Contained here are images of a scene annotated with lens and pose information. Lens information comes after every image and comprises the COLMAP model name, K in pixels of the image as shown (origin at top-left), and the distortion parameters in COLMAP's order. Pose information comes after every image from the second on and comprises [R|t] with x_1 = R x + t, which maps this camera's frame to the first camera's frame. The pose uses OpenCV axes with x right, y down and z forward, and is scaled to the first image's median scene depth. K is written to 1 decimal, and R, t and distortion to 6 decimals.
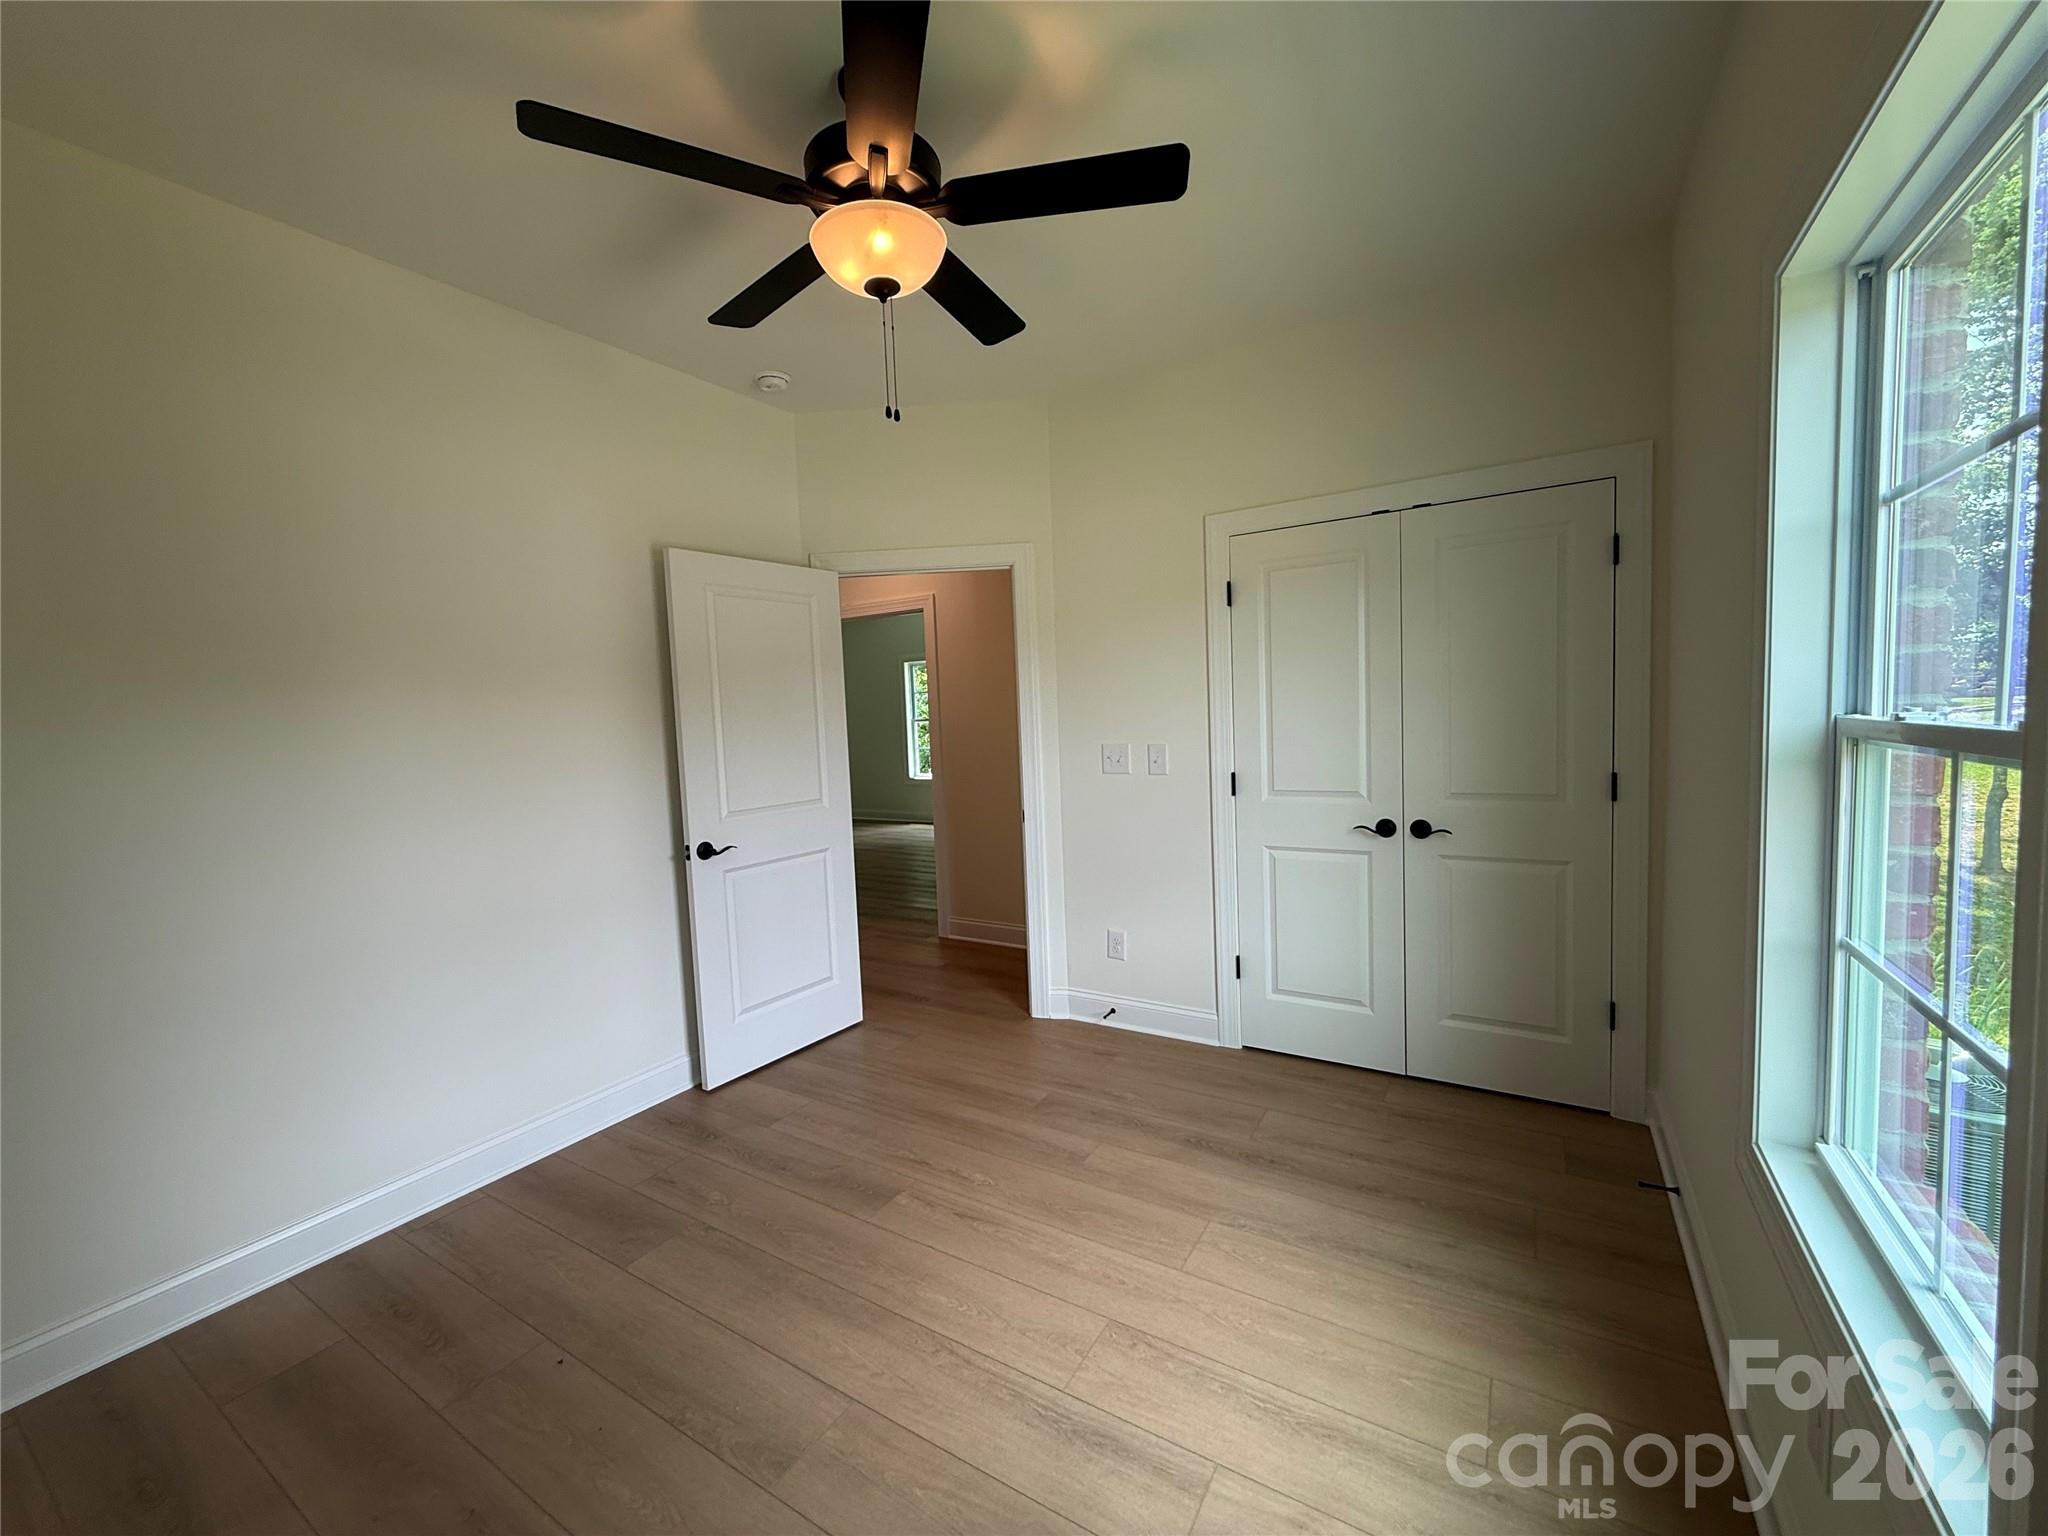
lens RADIAL K [[813.6, 0, 1024.2], [0, 813.6, 770.0], [0, 0, 1]] dist [-0.001133, -0.000133]
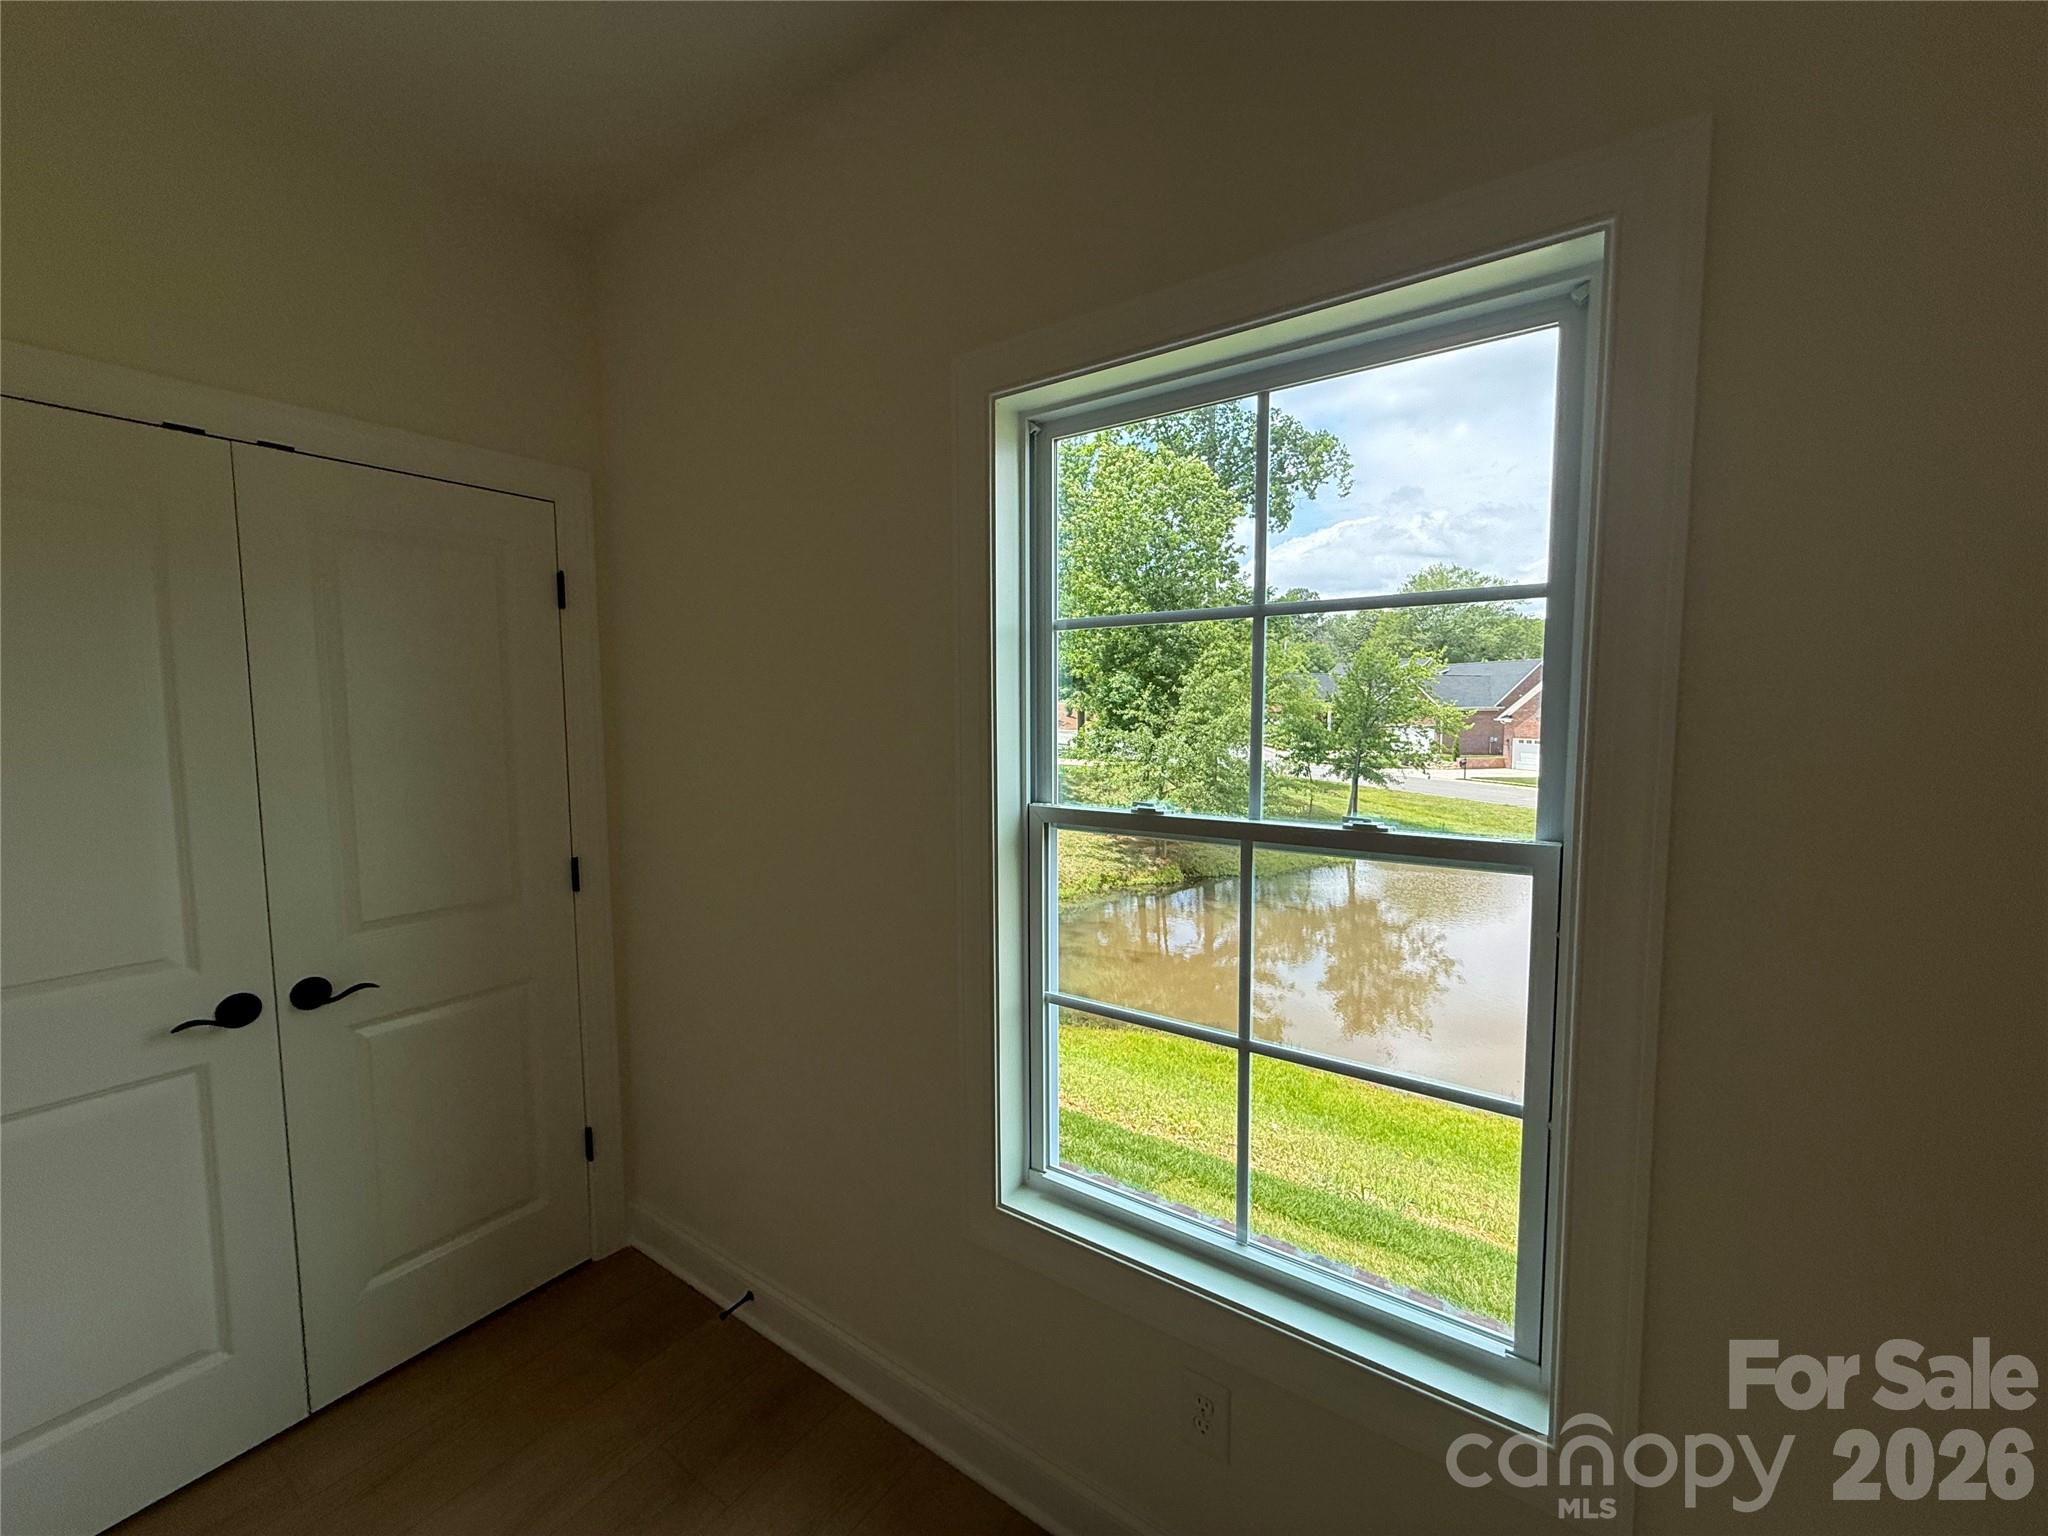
lens RADIAL K [[813.6, 0, 1023.8], [0, 813.6, 766.5], [0, 0, 1]] dist [-0.001133, -0.000133]
pose [[0.052482, -0.034255, 0.998034, -0.089707], [0.070103, 0.997072, 0.030536, -0.095625], [-0.996158, 0.068363, 0.054730, 0.573150]]
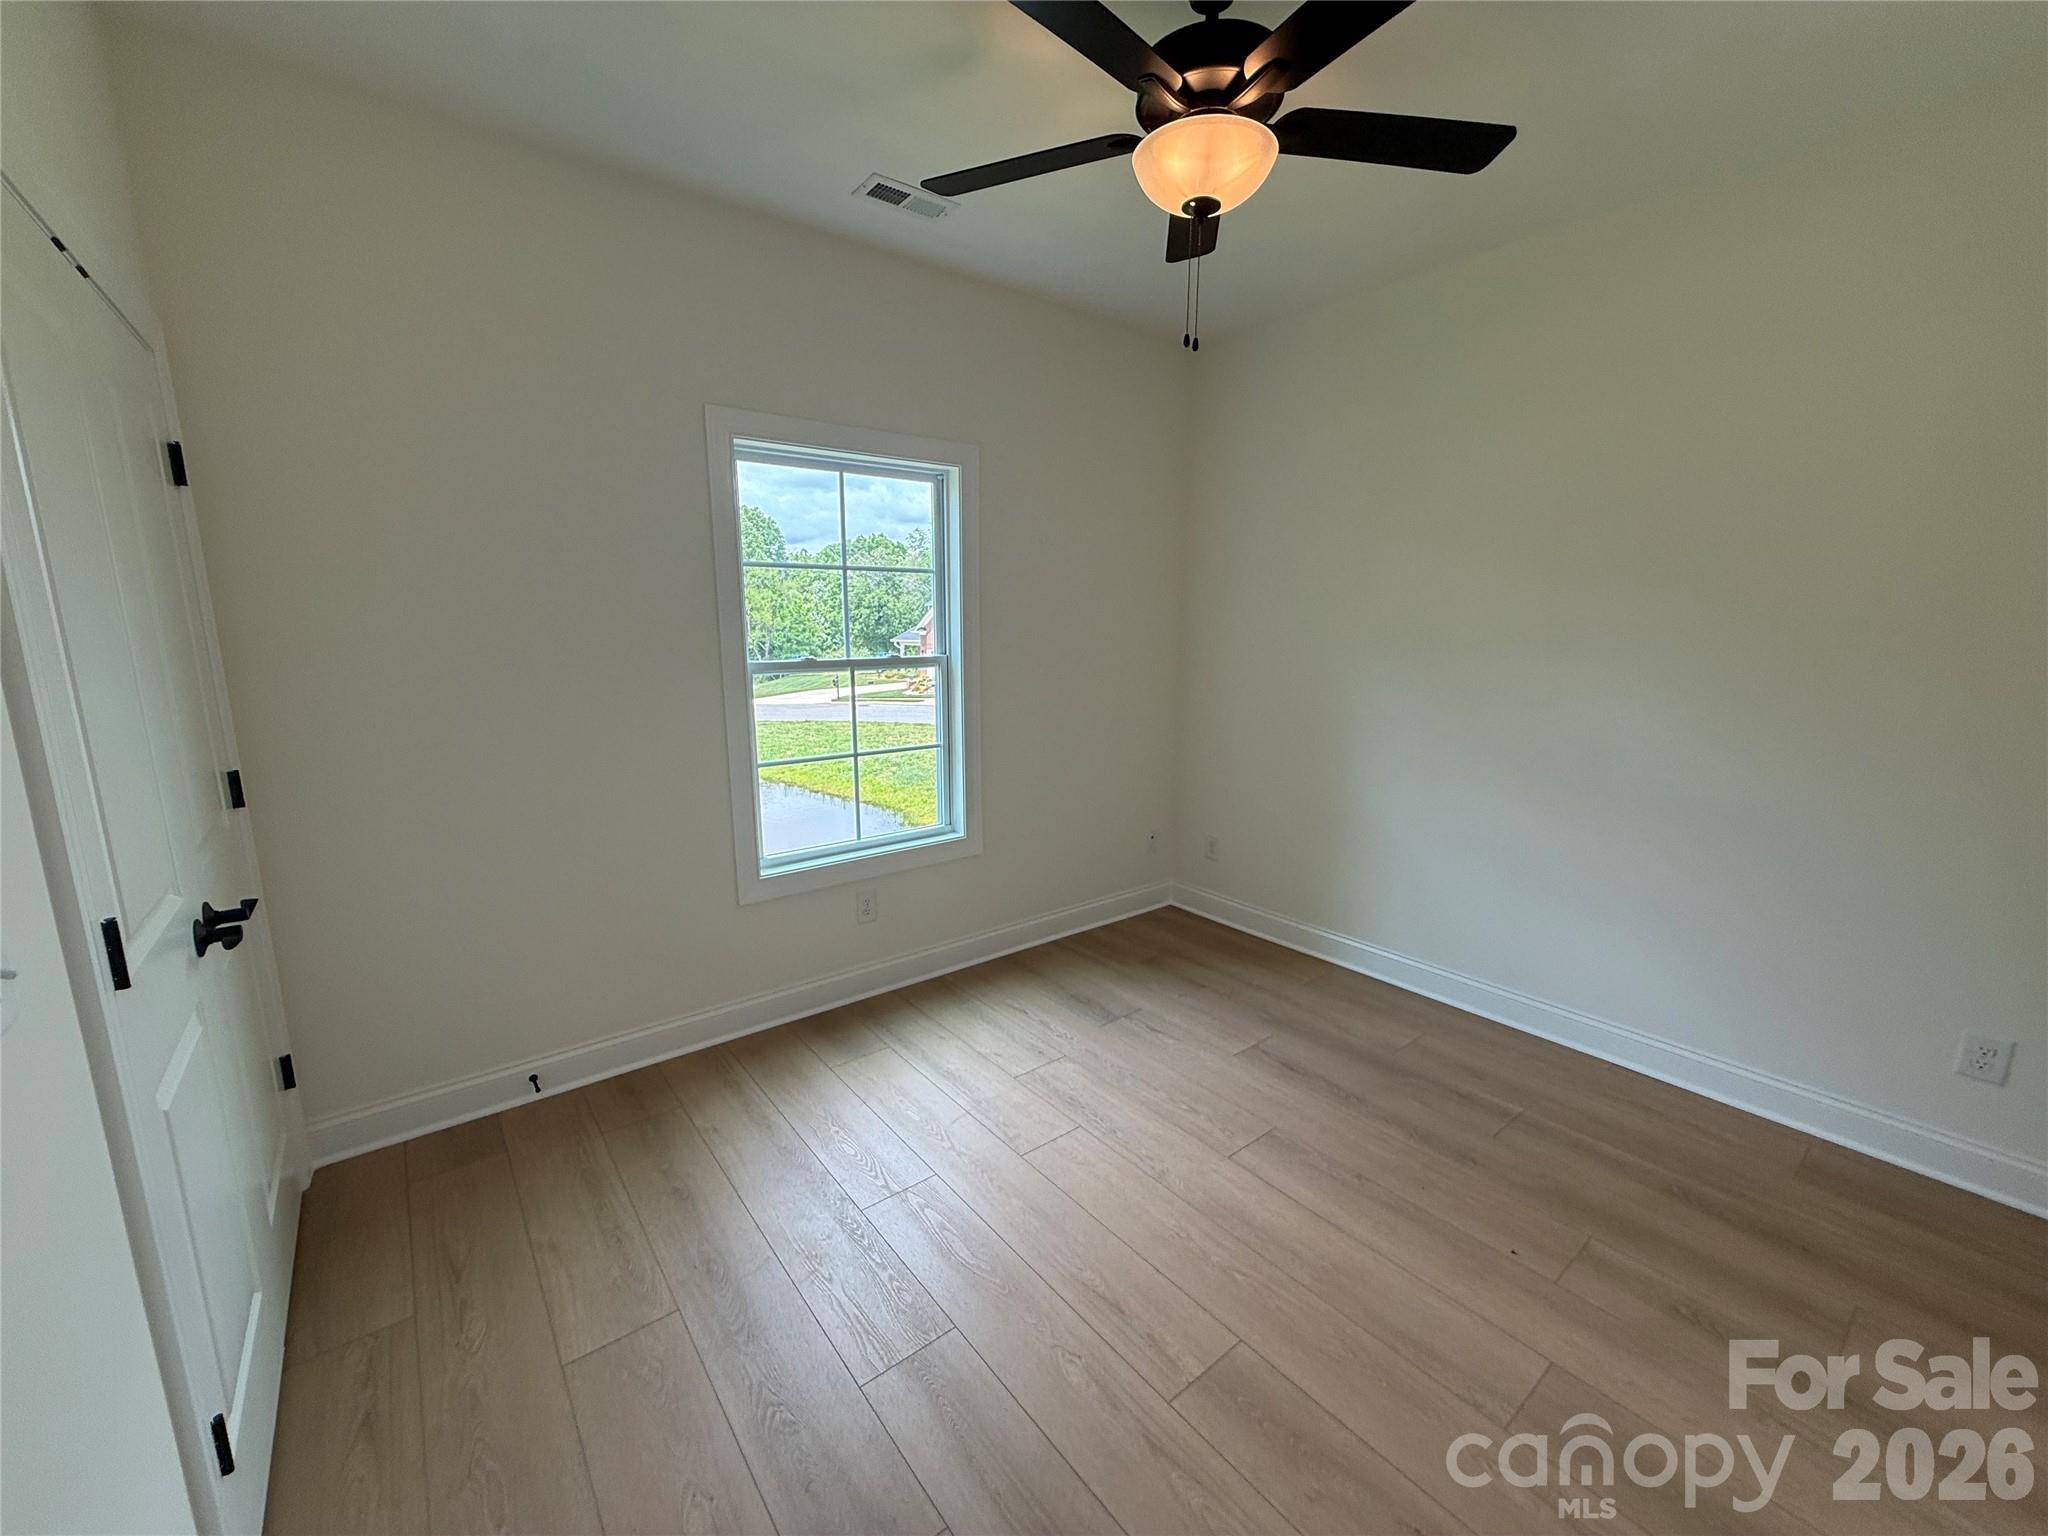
lens RADIAL K [[813.6, 0, 1015.7], [0, 813.6, 772.4], [0, 0, 1]] dist [-0.001133, -0.000133]
pose [[-0.933671, -0.025049, 0.357254, -0.261574], [0.062994, 0.970511, 0.232680, -0.145556], [-0.352547, 0.239752, -0.904560, 1.668429]]
